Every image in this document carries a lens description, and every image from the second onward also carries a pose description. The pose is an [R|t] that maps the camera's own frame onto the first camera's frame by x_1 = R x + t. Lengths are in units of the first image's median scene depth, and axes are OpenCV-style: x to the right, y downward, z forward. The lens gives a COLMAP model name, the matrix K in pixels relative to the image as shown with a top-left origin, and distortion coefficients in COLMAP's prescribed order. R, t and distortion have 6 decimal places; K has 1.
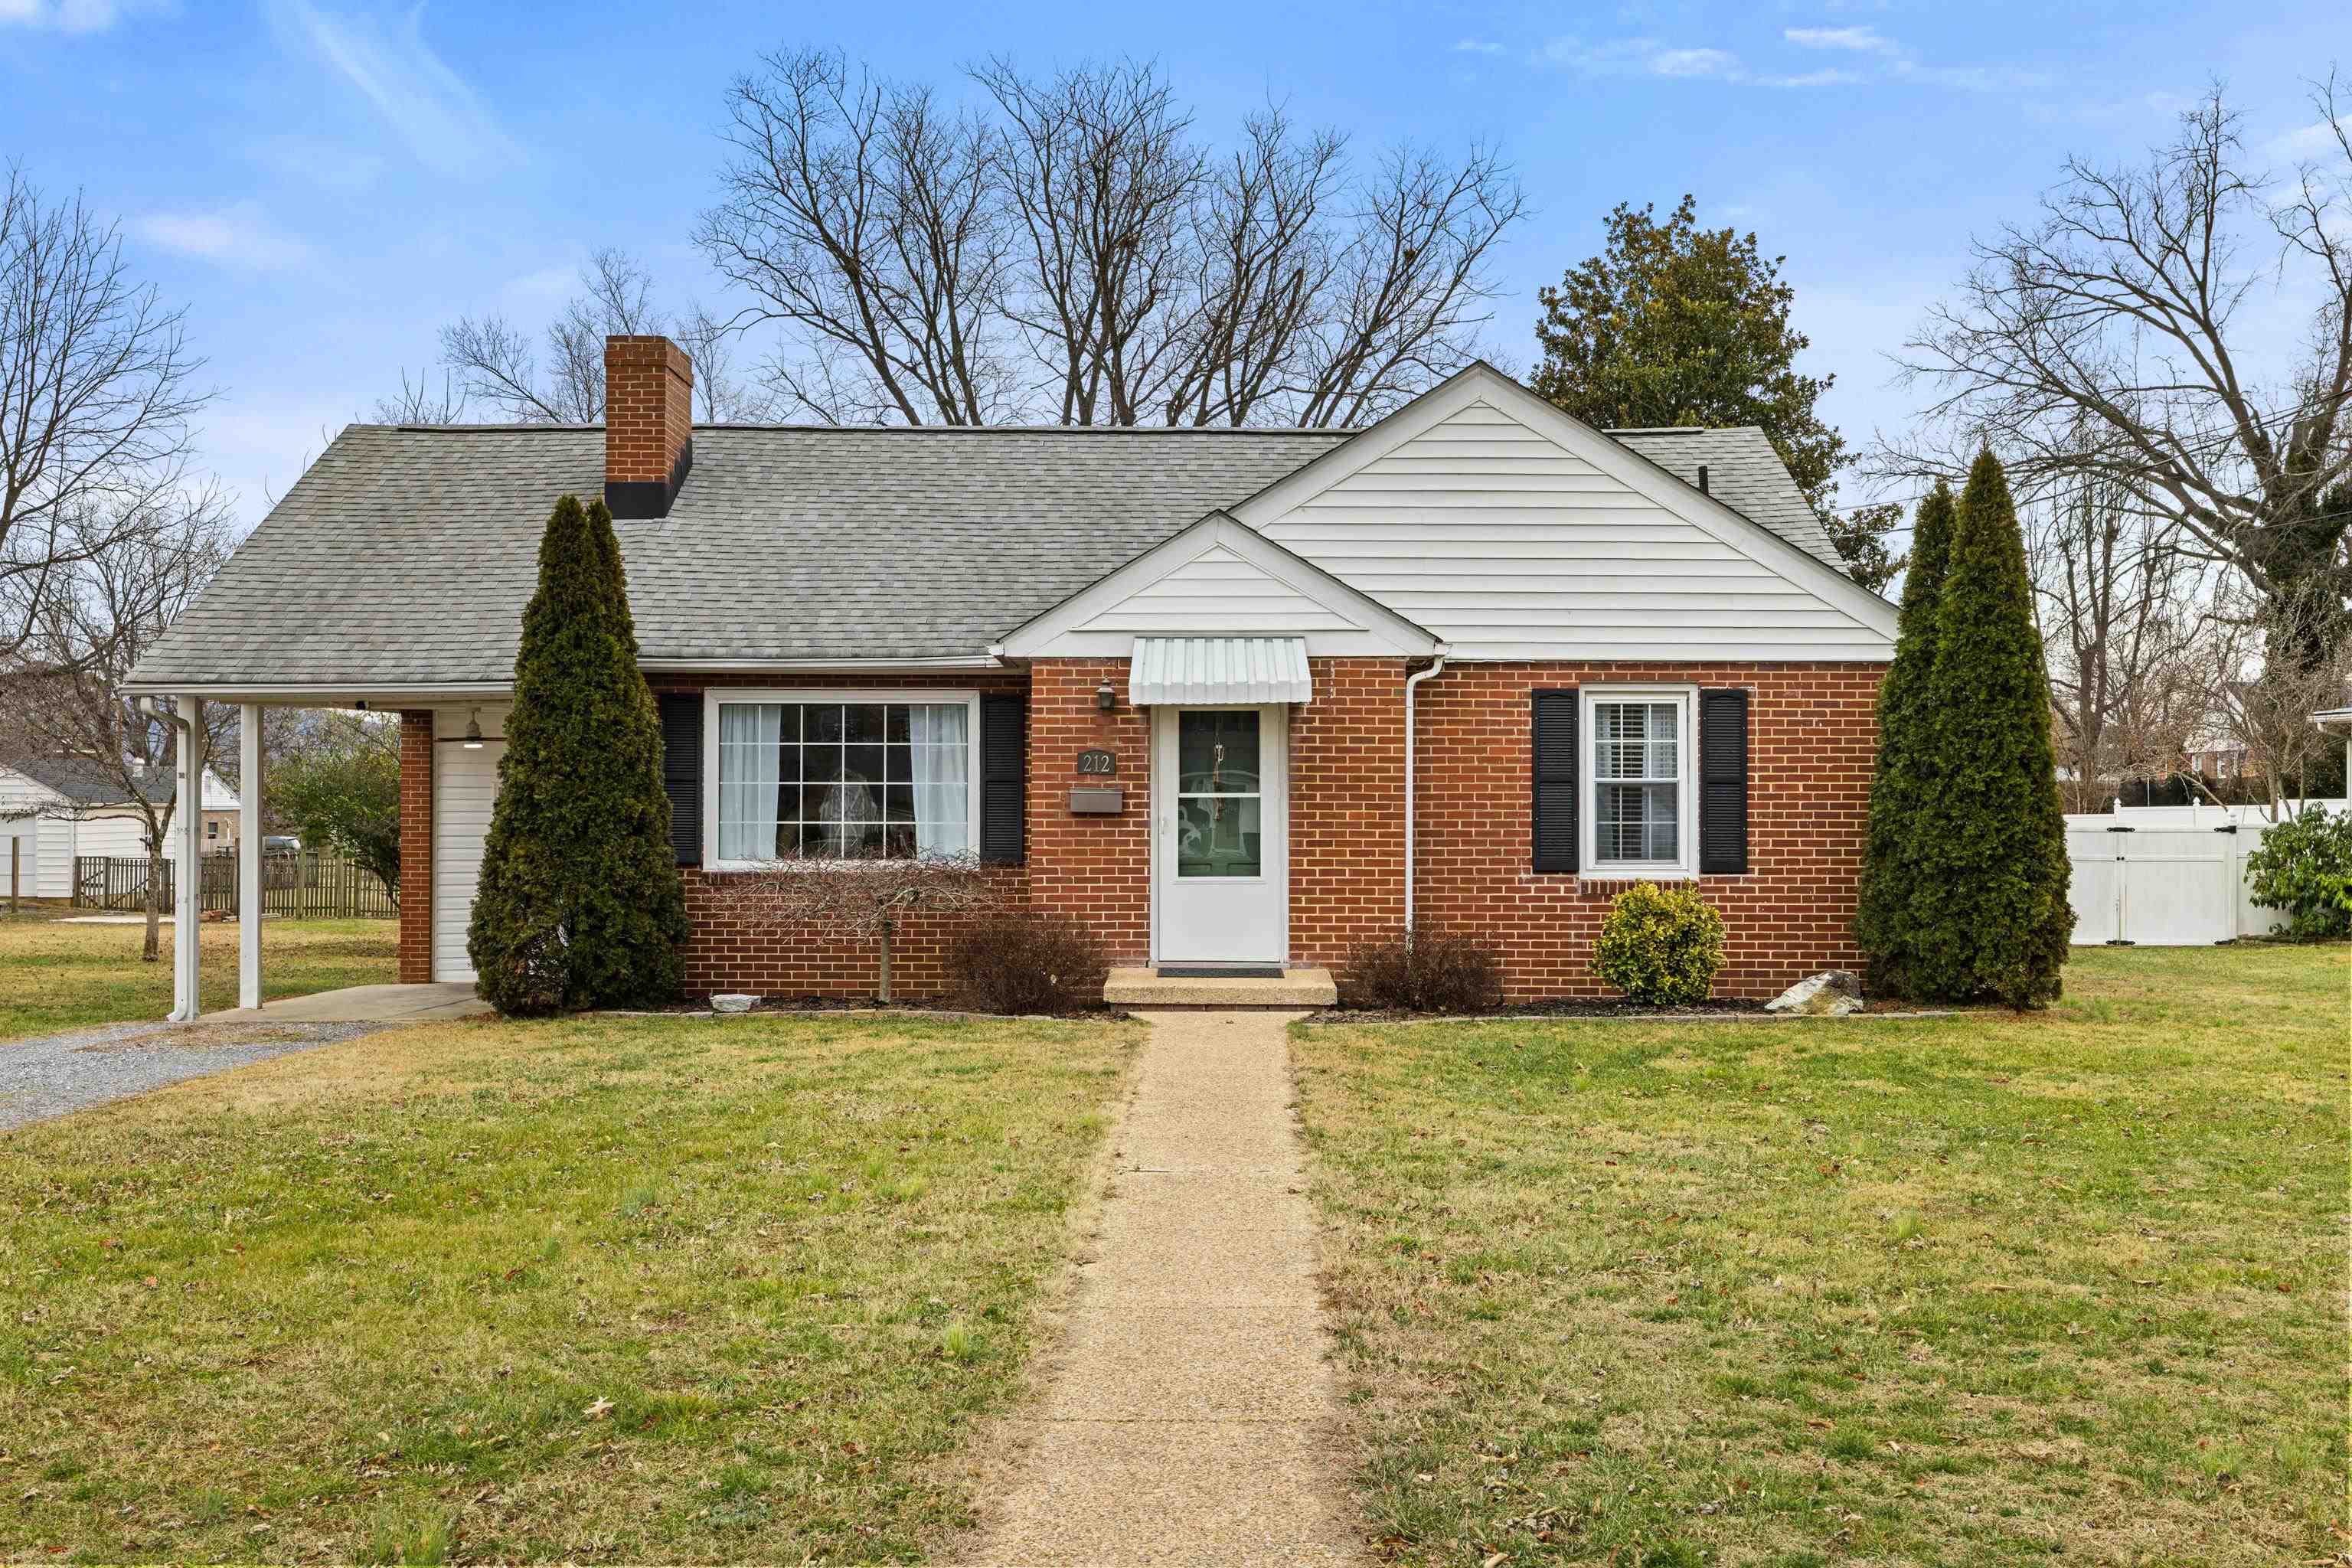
lens RADIAL K [[2327.1, 0, 1176.6], [0, 2327.1, 792.7], [0, 0, 1]] dist [0.008830, 0.000000]
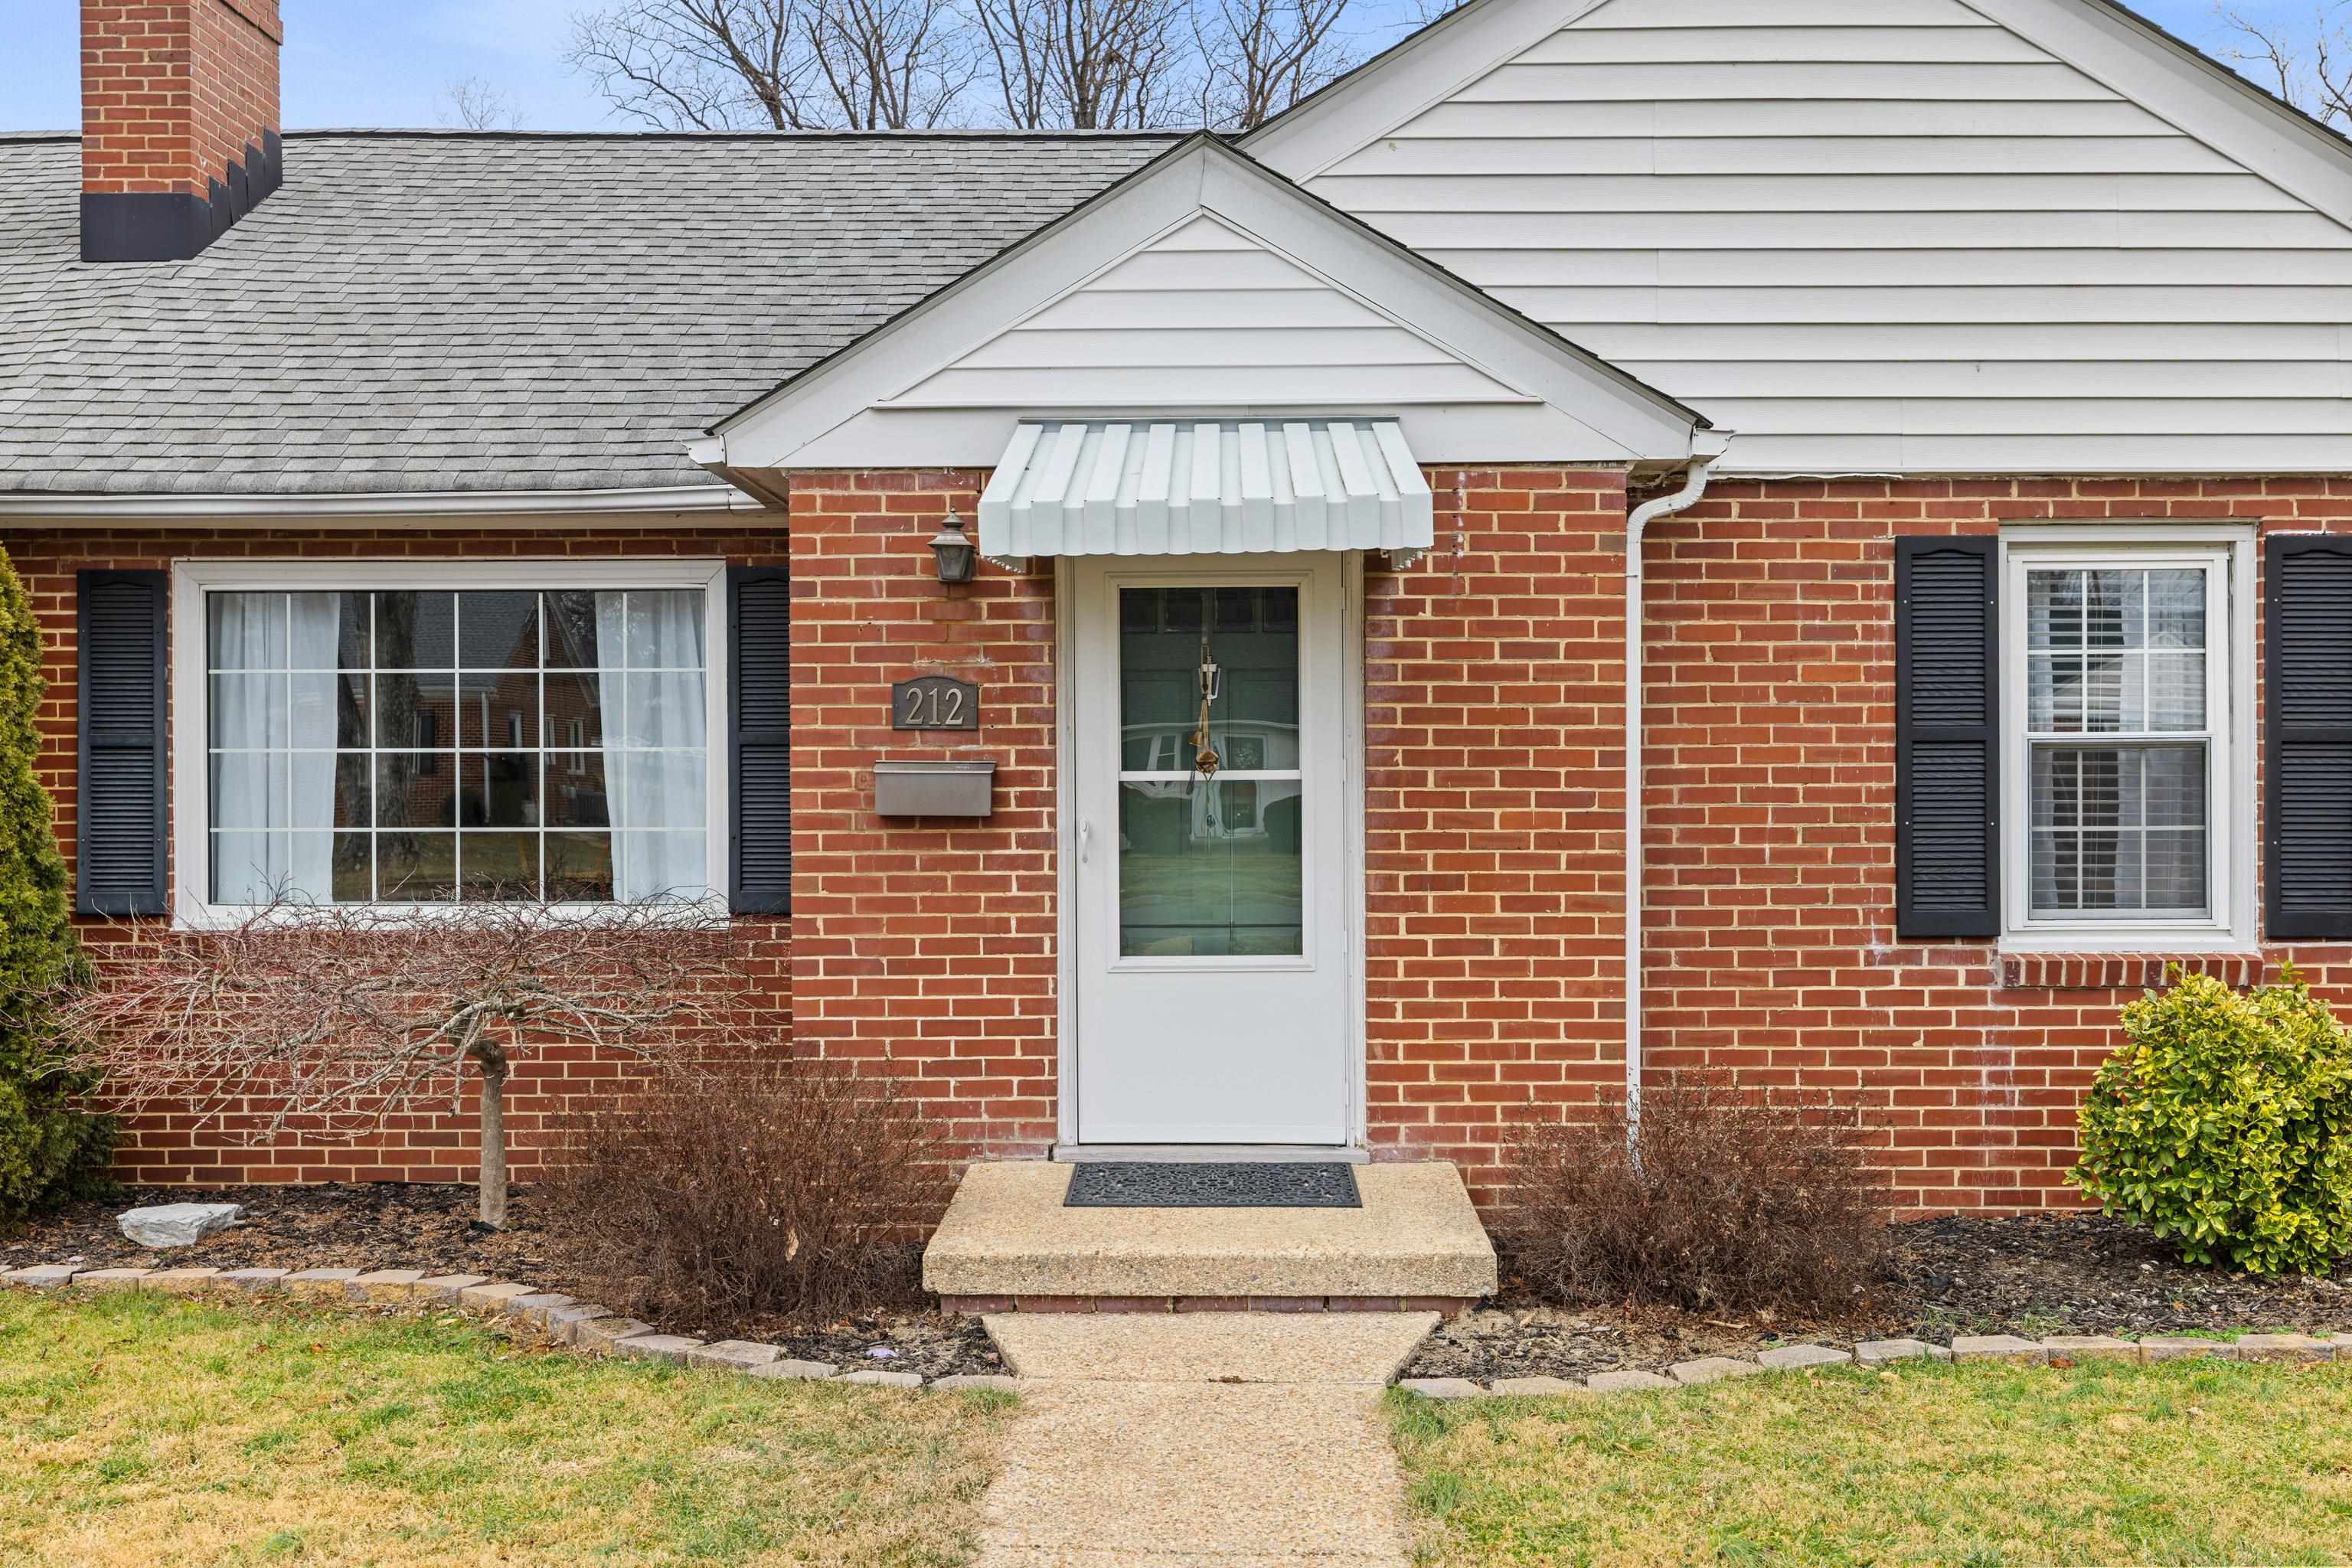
lens RADIAL K [[2327.1, 0, 1185.5], [0, 2327.1, 783.3], [0, 0, 1]] dist [0.008830, 0.000000]
pose [[0.999979, -0.005423, -0.003427, 0.014958], [0.005484, 0.999823, 0.017993, -0.005464], [0.003329, -0.018011, 0.999832, 0.543337]]
